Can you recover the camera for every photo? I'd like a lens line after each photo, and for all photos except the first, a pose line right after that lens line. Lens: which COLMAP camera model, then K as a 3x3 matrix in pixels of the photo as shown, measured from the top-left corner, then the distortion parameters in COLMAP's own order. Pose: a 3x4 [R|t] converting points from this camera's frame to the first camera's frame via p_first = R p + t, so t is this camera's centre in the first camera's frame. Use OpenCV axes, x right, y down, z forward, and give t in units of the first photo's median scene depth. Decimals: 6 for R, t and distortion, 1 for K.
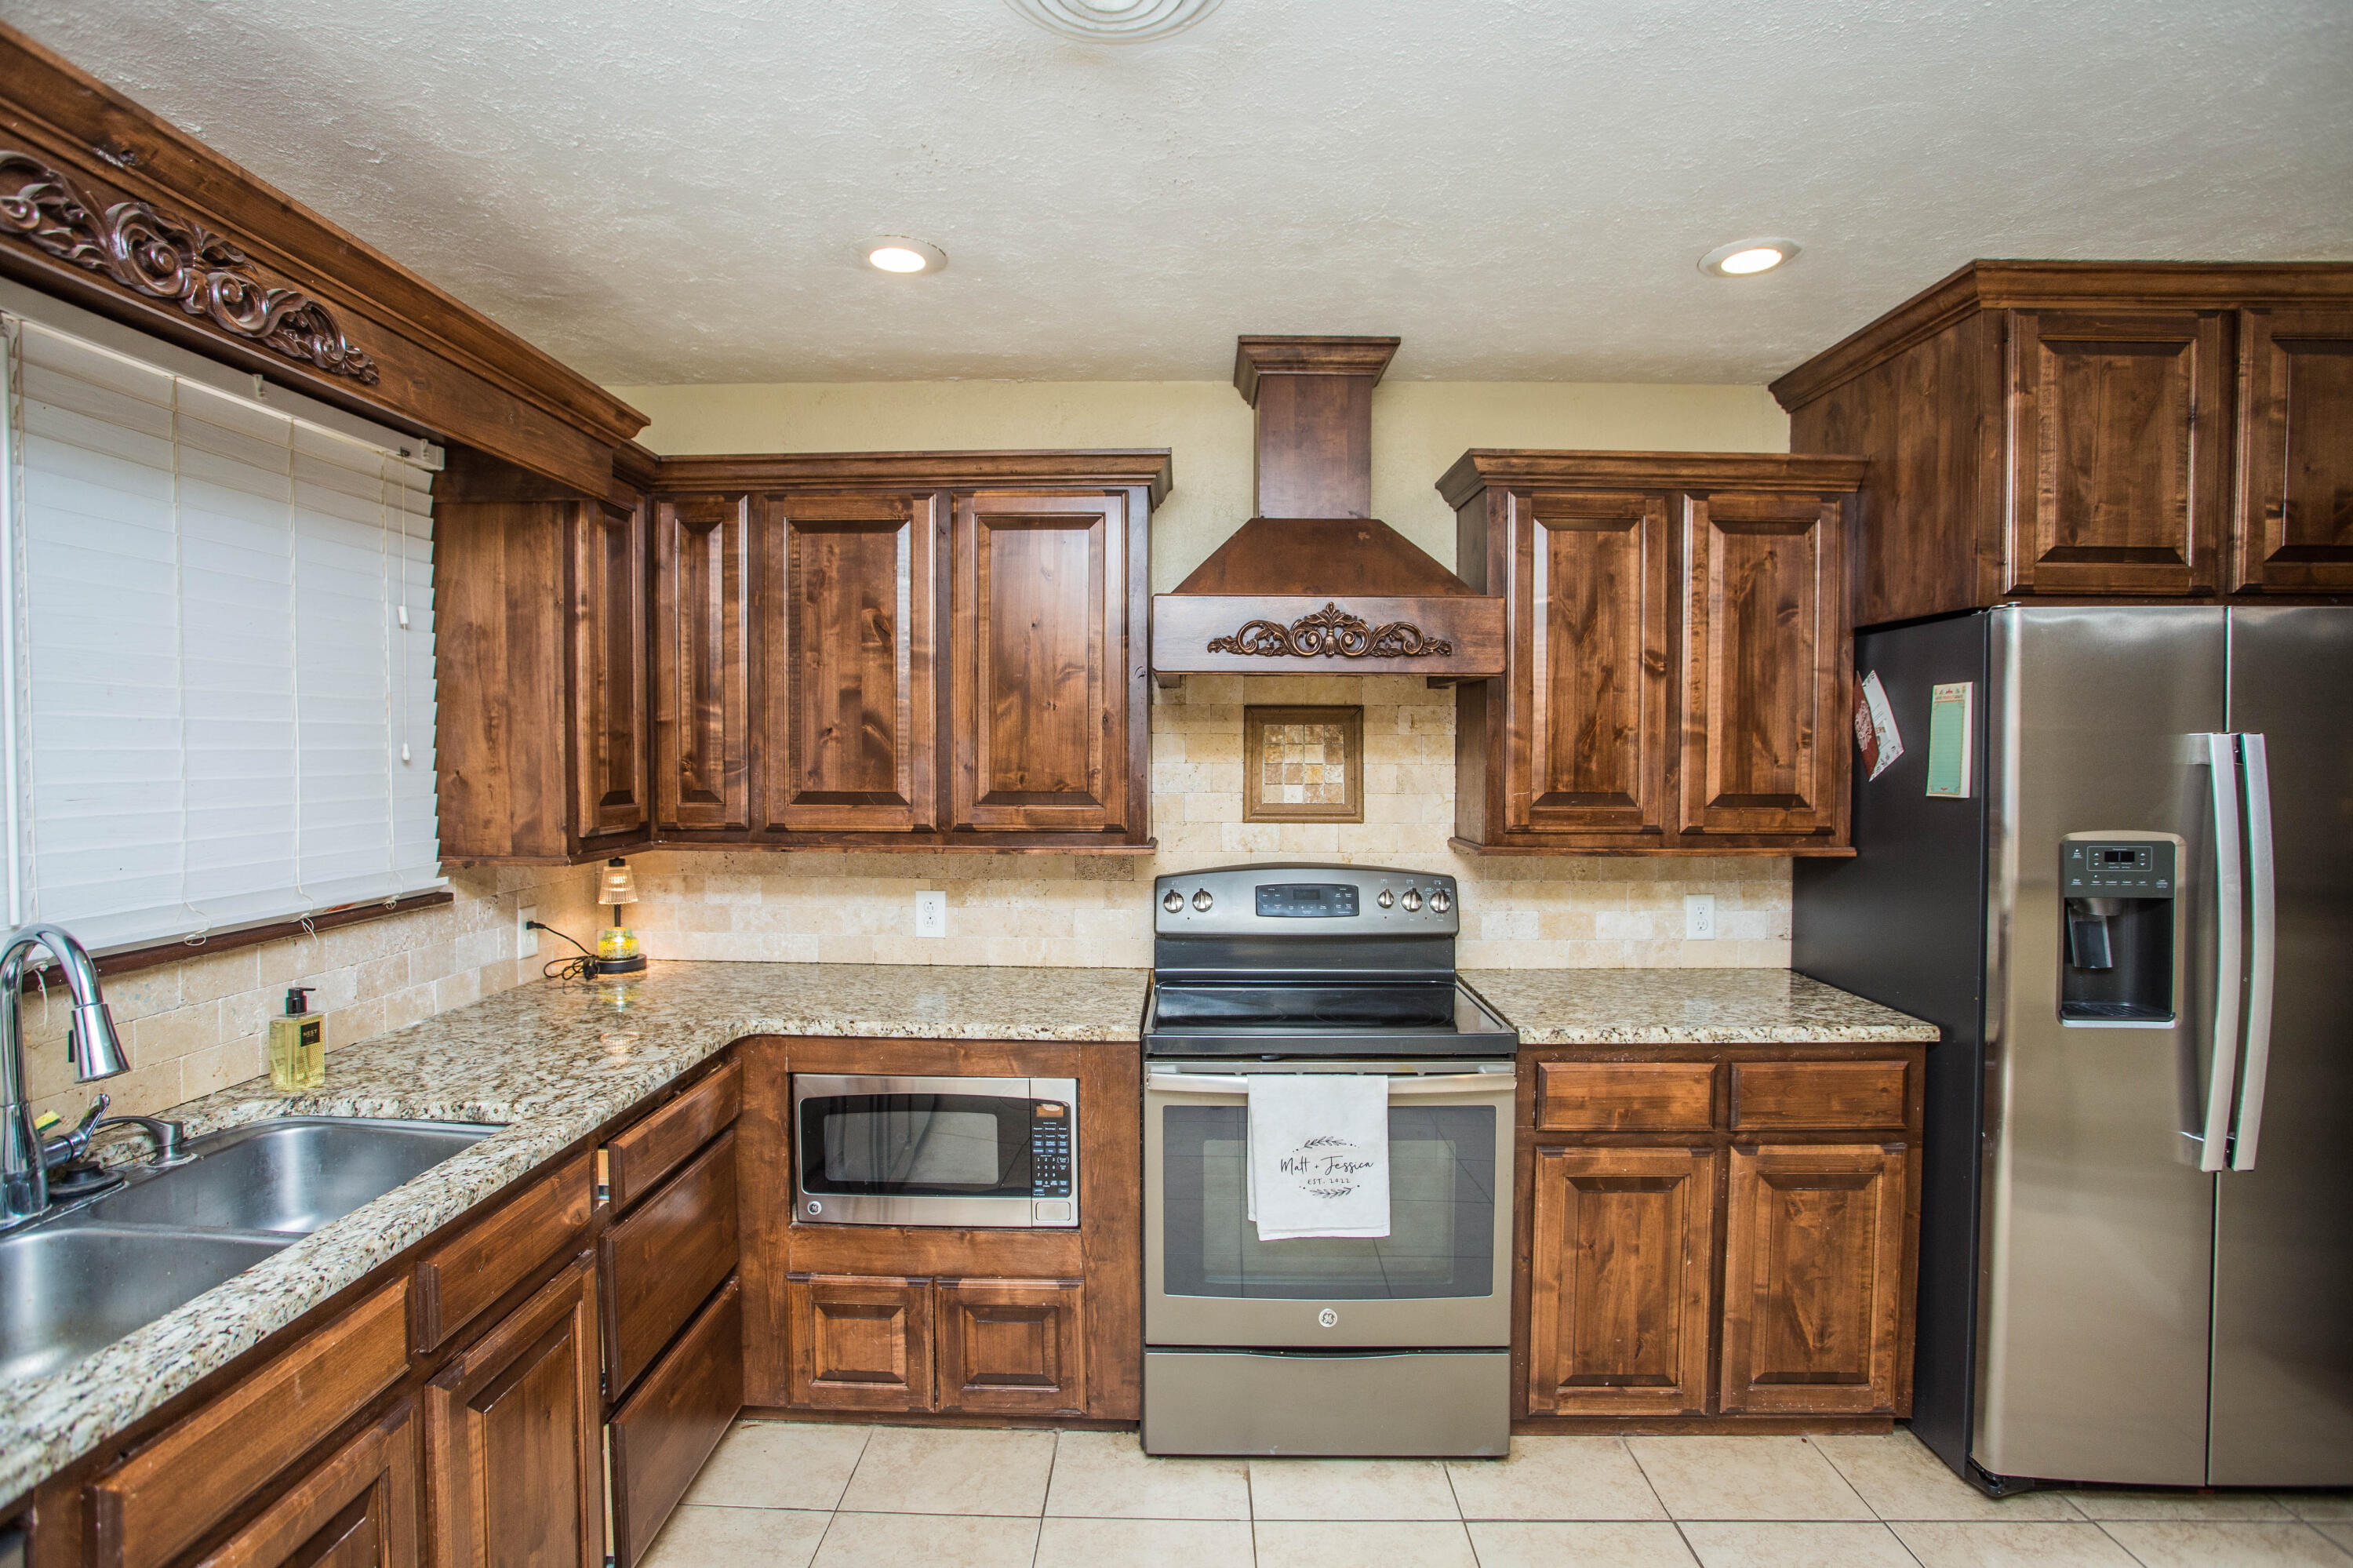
lens RADIAL K [[1135.0, 0, 1171.0], [0, 1135.0, 778.3], [0, 0, 1]] dist [-0.077513, 0.031637]
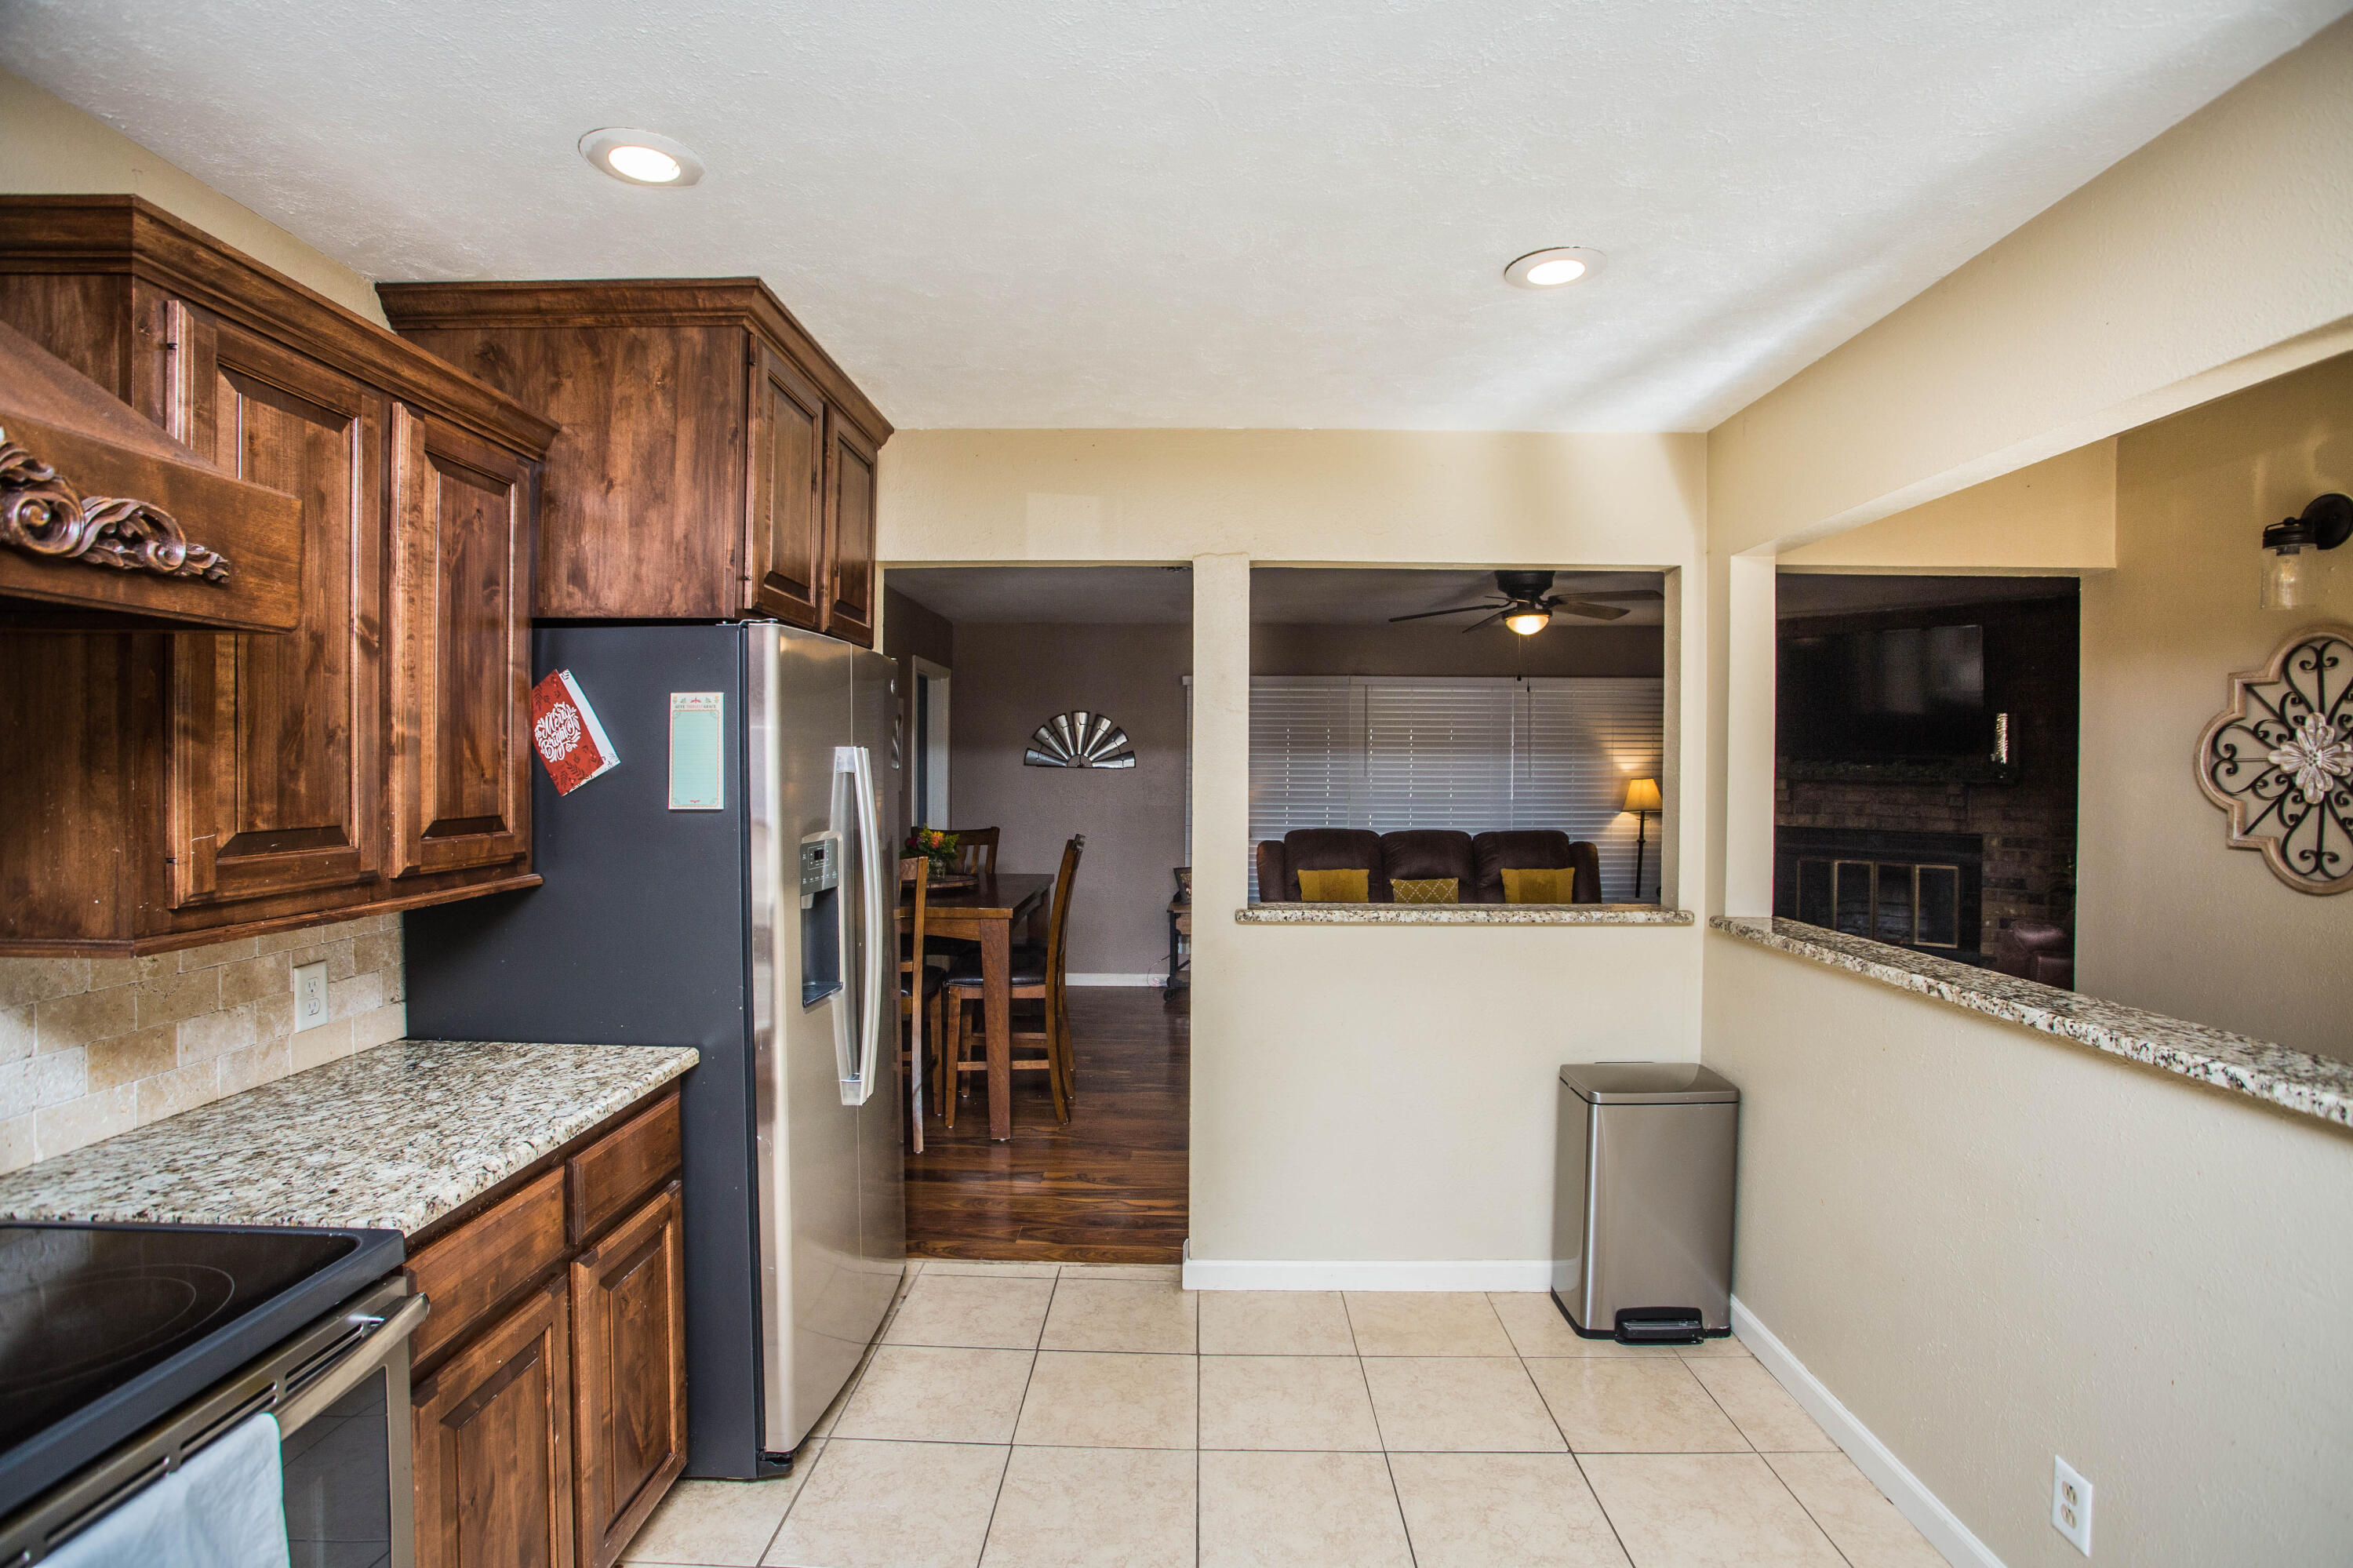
lens RADIAL K [[1135.0, 0, 1171.0], [0, 1135.0, 778.3], [0, 0, 1]] dist [-0.077513, 0.031637]
pose [[0.005545, -0.015709, 0.999861, -0.242382], [0.020010, 0.999678, 0.015595, -0.015597], [-0.999784, 0.019920, 0.005857, 0.506974]]
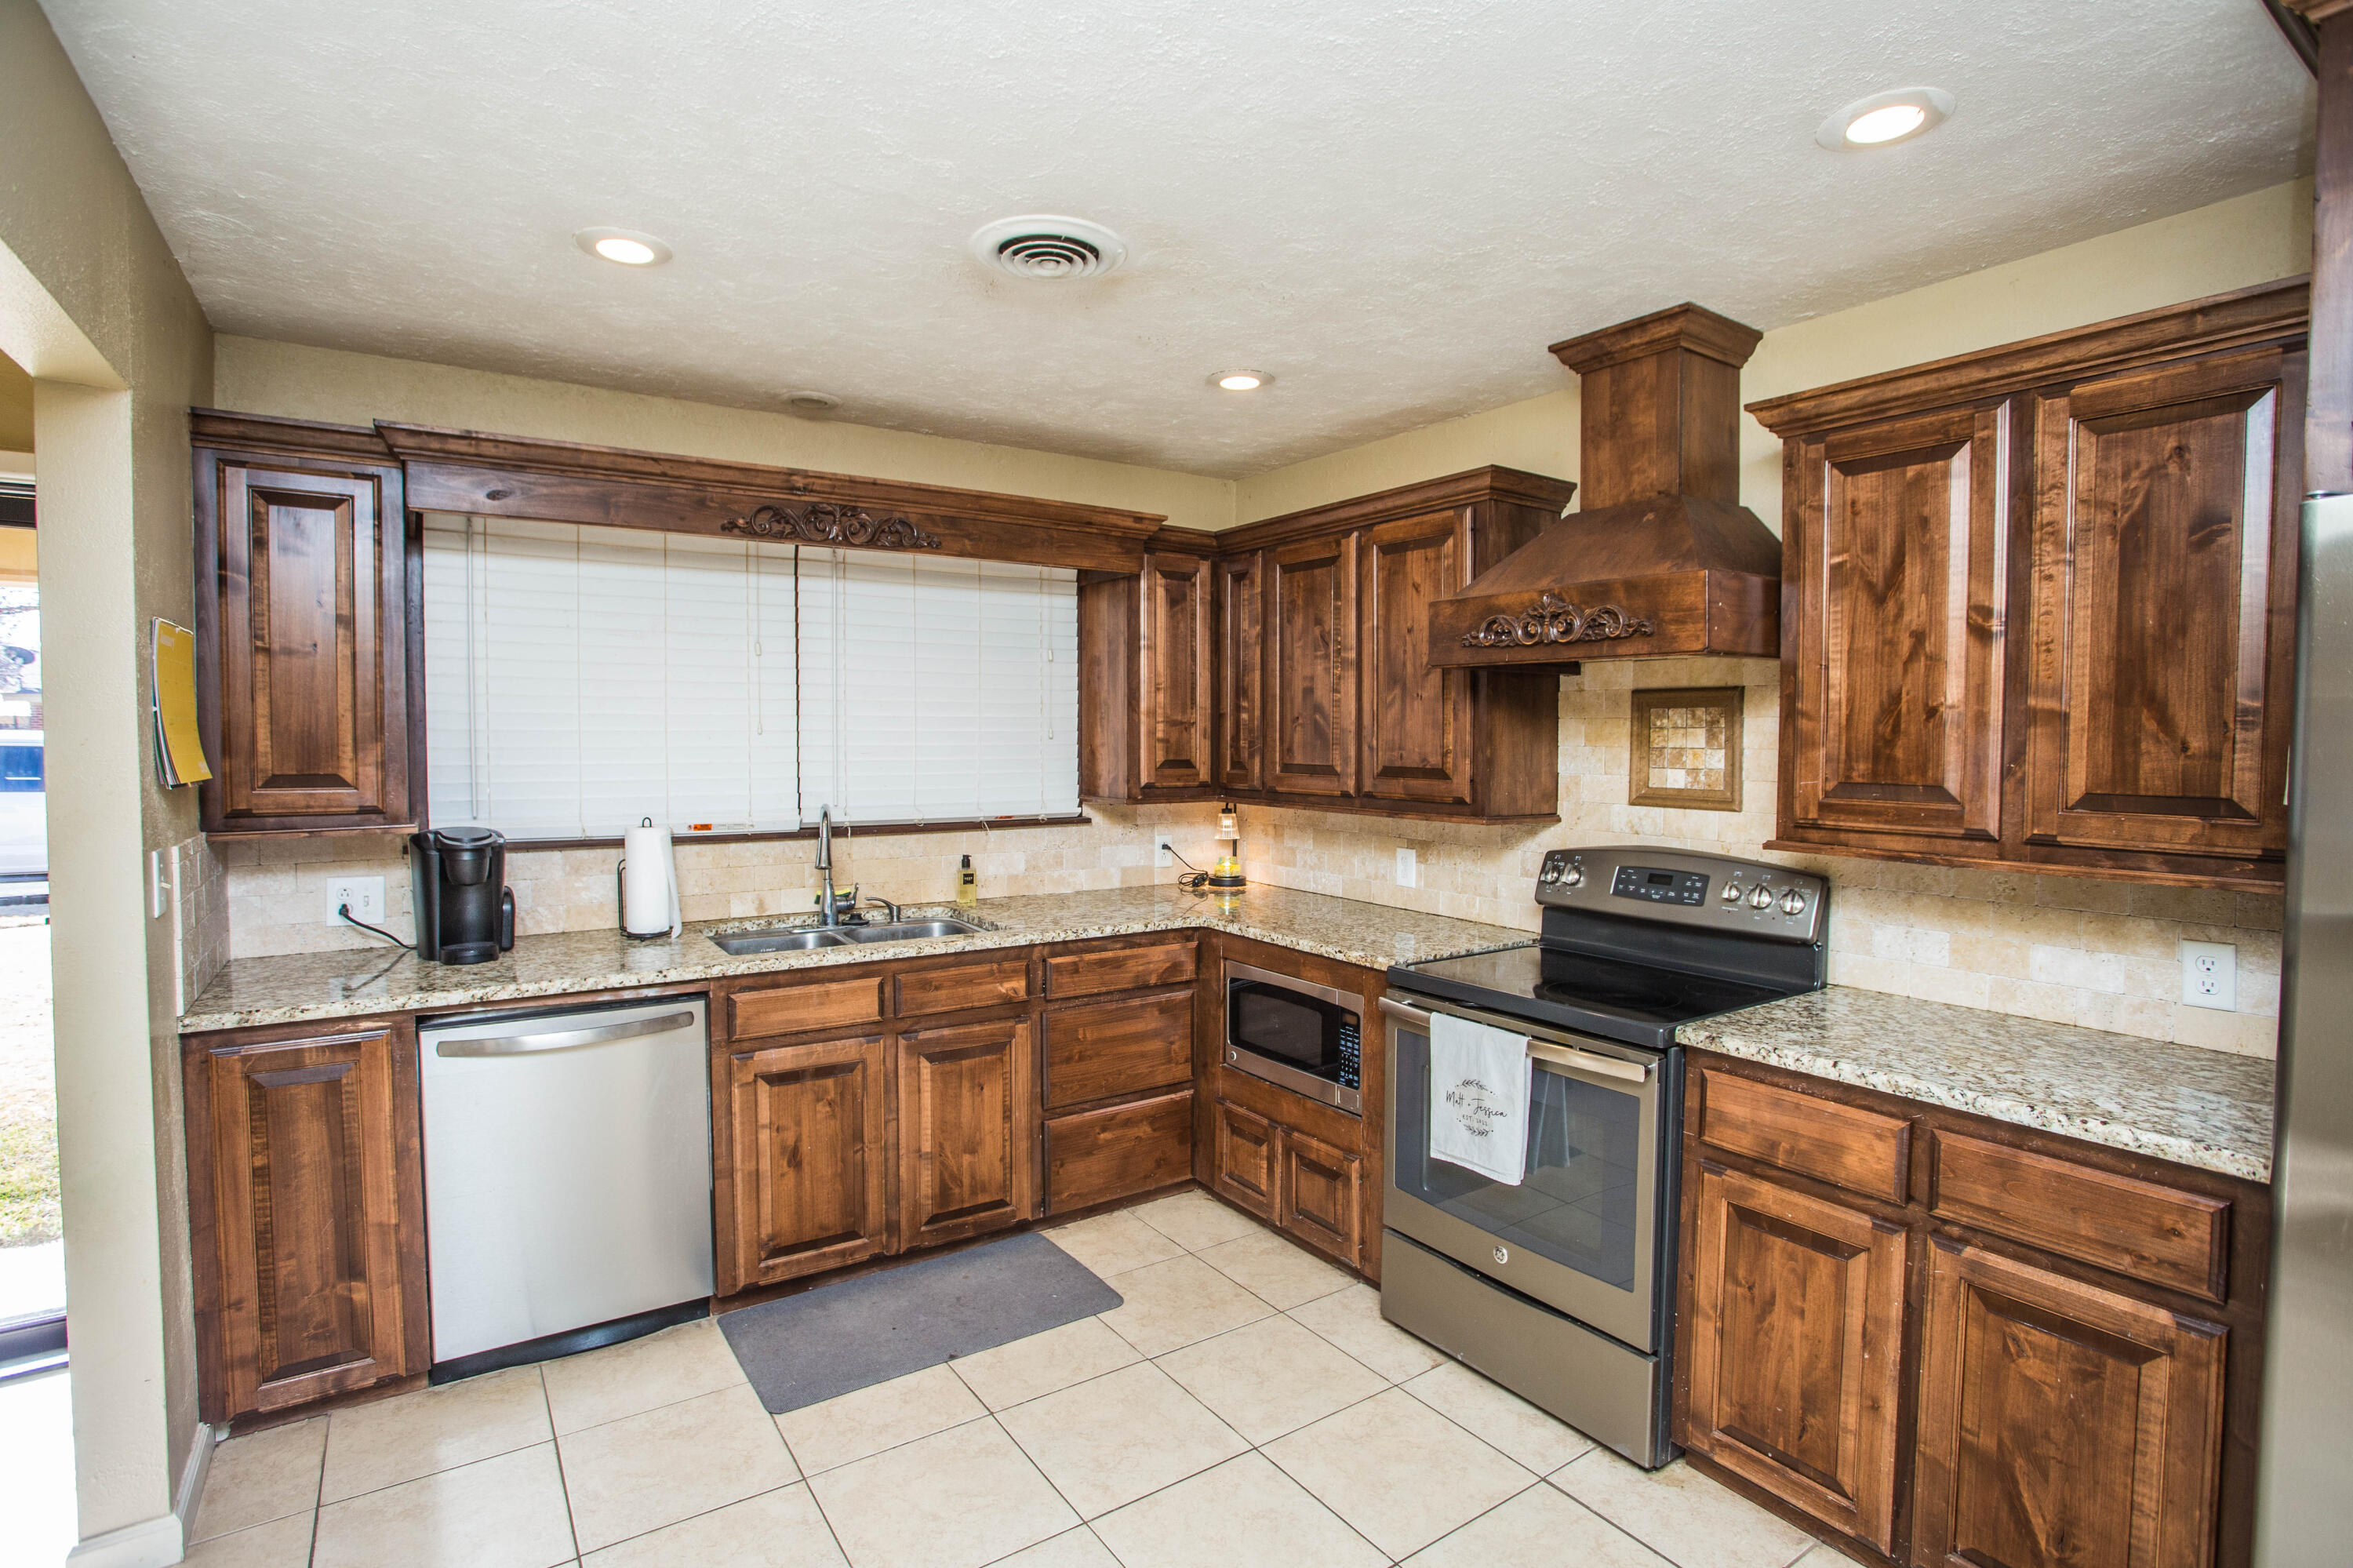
lens RADIAL K [[1135.0, 0, 1171.0], [0, 1135.0, 778.3], [0, 0, 1]] dist [-0.077513, 0.031637]
pose [[0.577246, 0.031219, -0.815973, 0.735247], [-0.023409, 0.999491, 0.021681, 0.003163], [0.816234, 0.006586, 0.577683, 0.095302]]
